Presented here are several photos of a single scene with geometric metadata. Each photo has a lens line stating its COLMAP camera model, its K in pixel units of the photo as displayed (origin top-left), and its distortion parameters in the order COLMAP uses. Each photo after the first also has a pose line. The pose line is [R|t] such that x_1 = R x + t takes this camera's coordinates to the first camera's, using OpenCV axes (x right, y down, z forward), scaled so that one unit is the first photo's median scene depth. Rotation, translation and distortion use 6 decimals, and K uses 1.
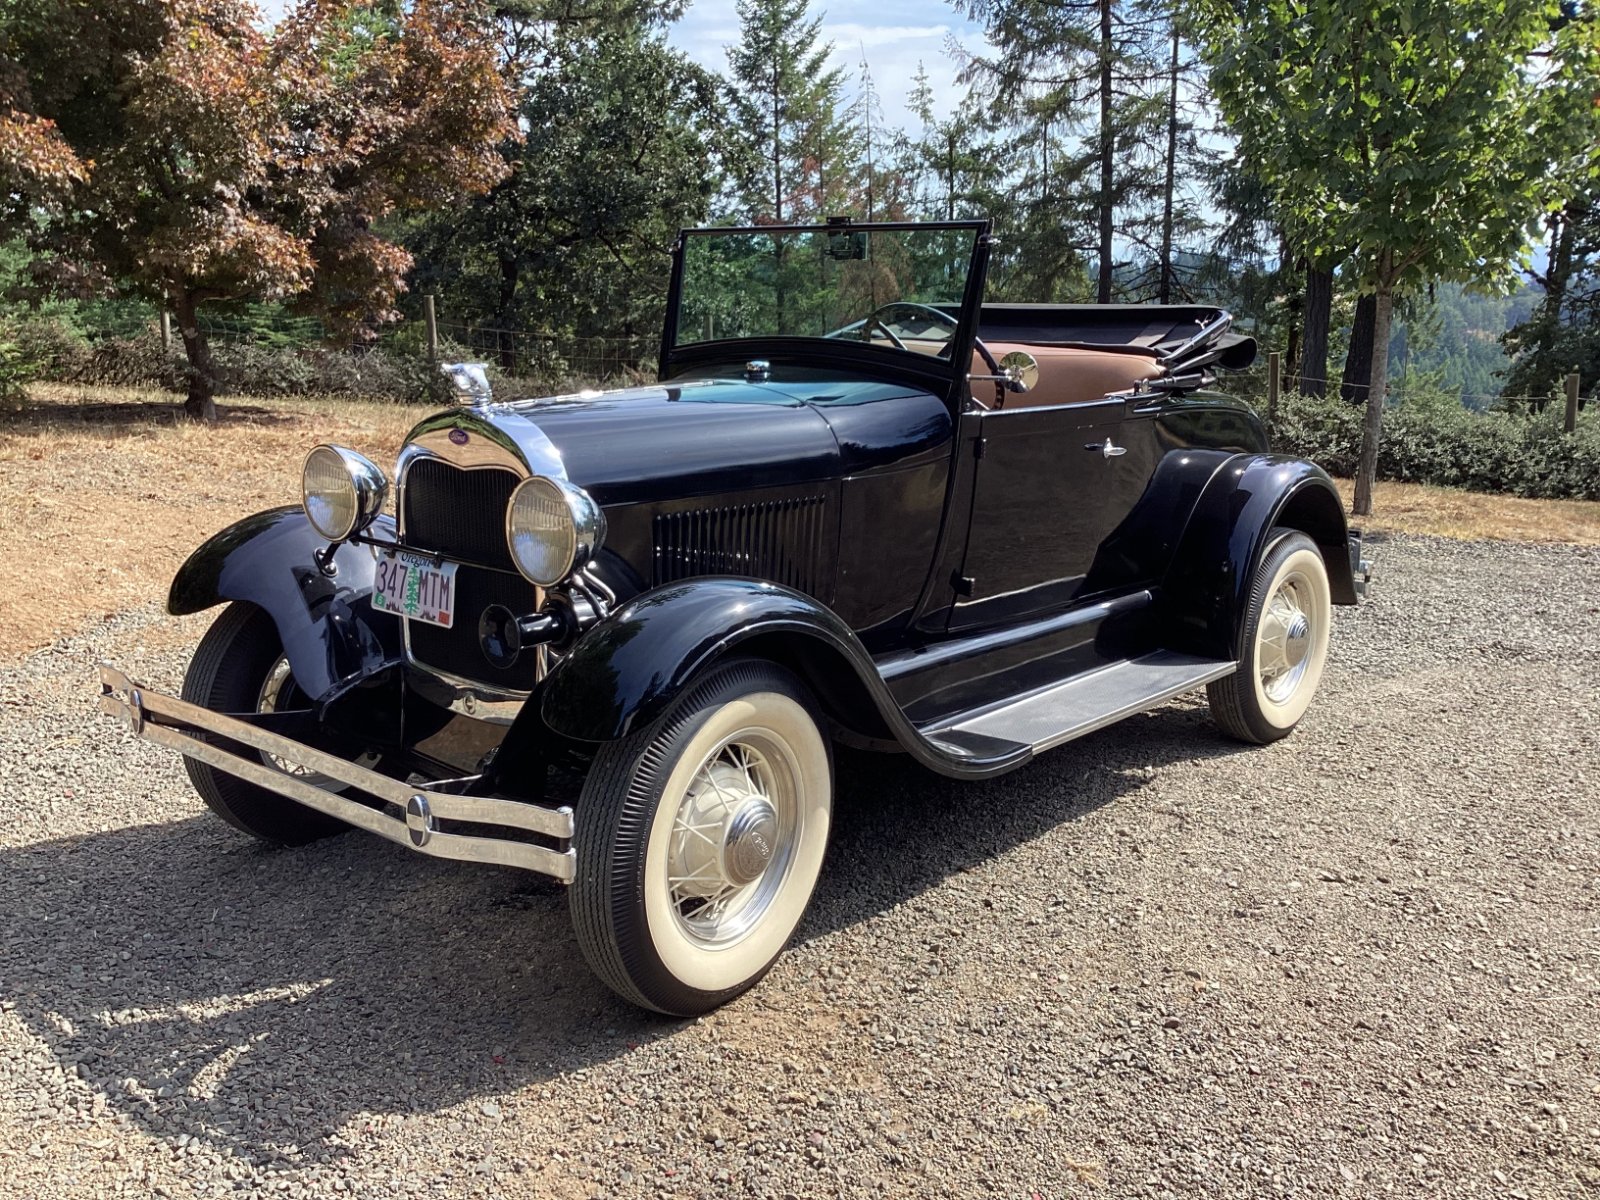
lens RADIAL K [[1466.2, 0, 788.8], [0, 1466.2, 609.7], [0, 0, 1]] dist [0.010196, 0.000000]
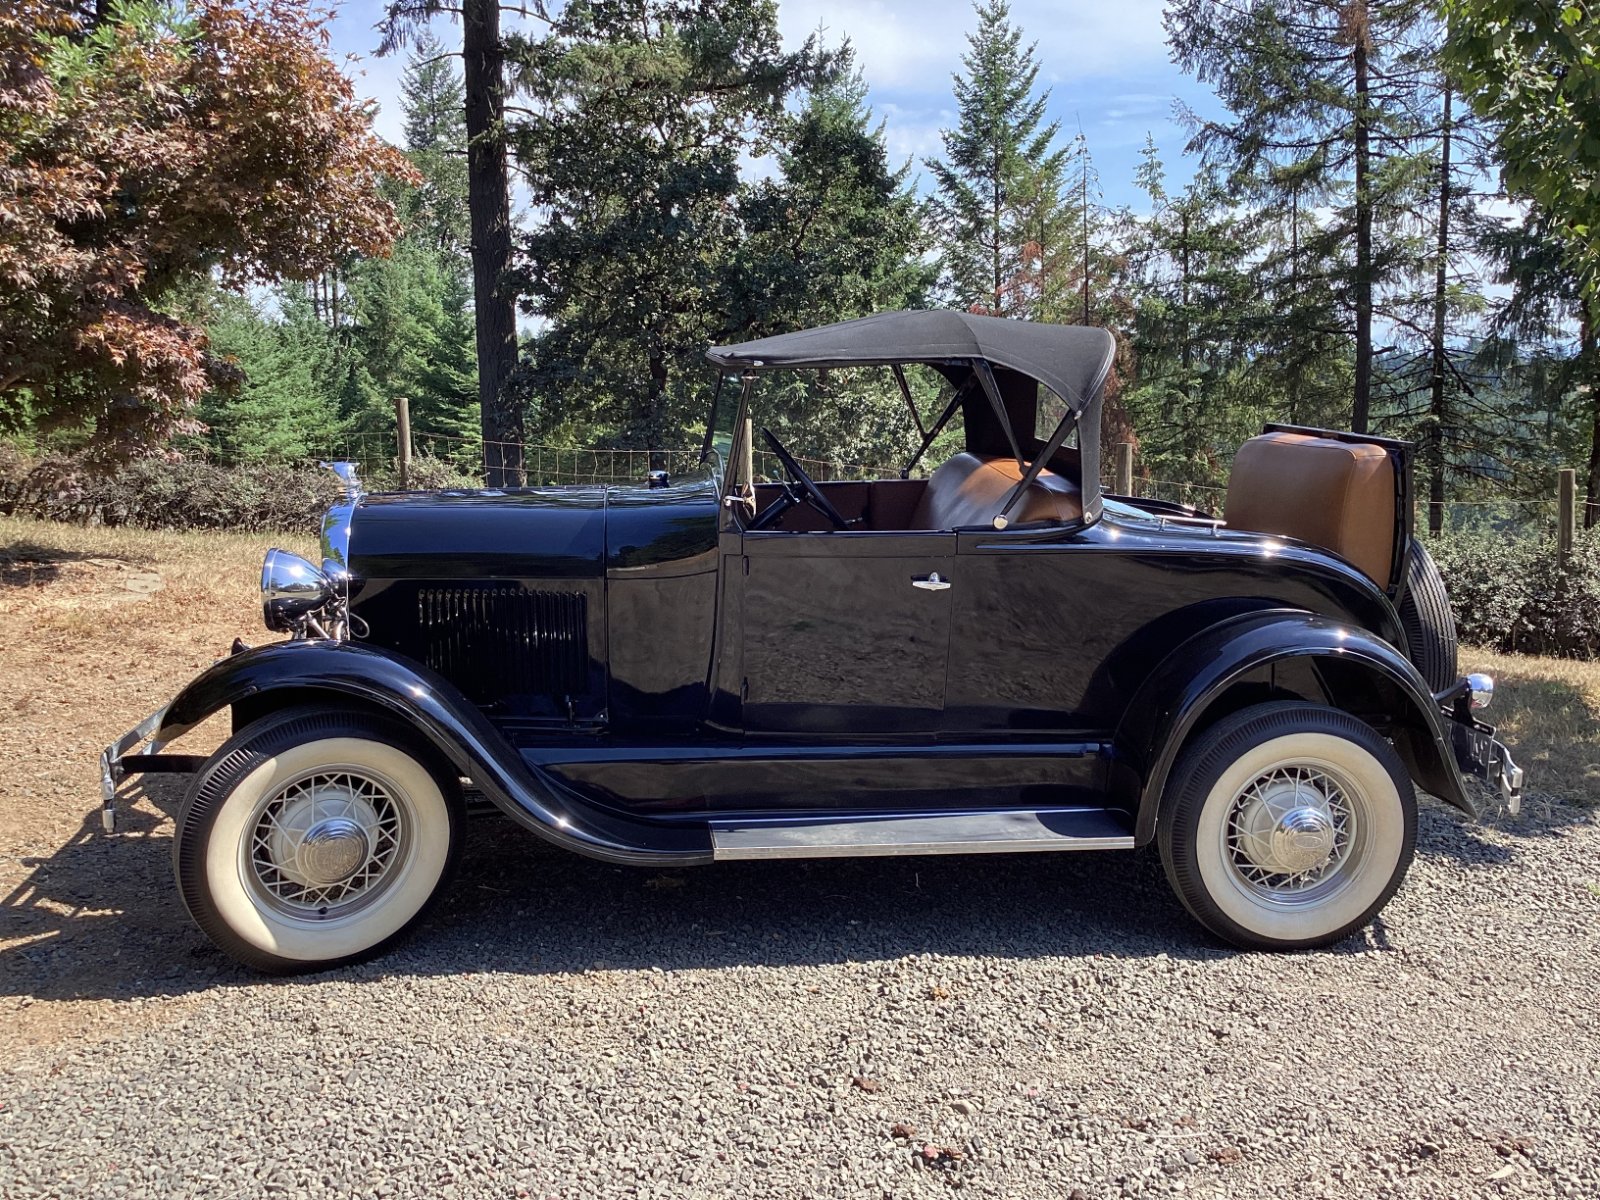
lens RADIAL K [[1466.2, 0, 792.2], [0, 1466.2, 596.0], [0, 0, 1]] dist [0.010196, 0.000000]
pose [[0.984700, 0.010765, -0.173923, 0.033995], [-0.023421, 0.997210, -0.070883, -0.020635], [0.172675, 0.073872, 0.982205, 0.096700]]
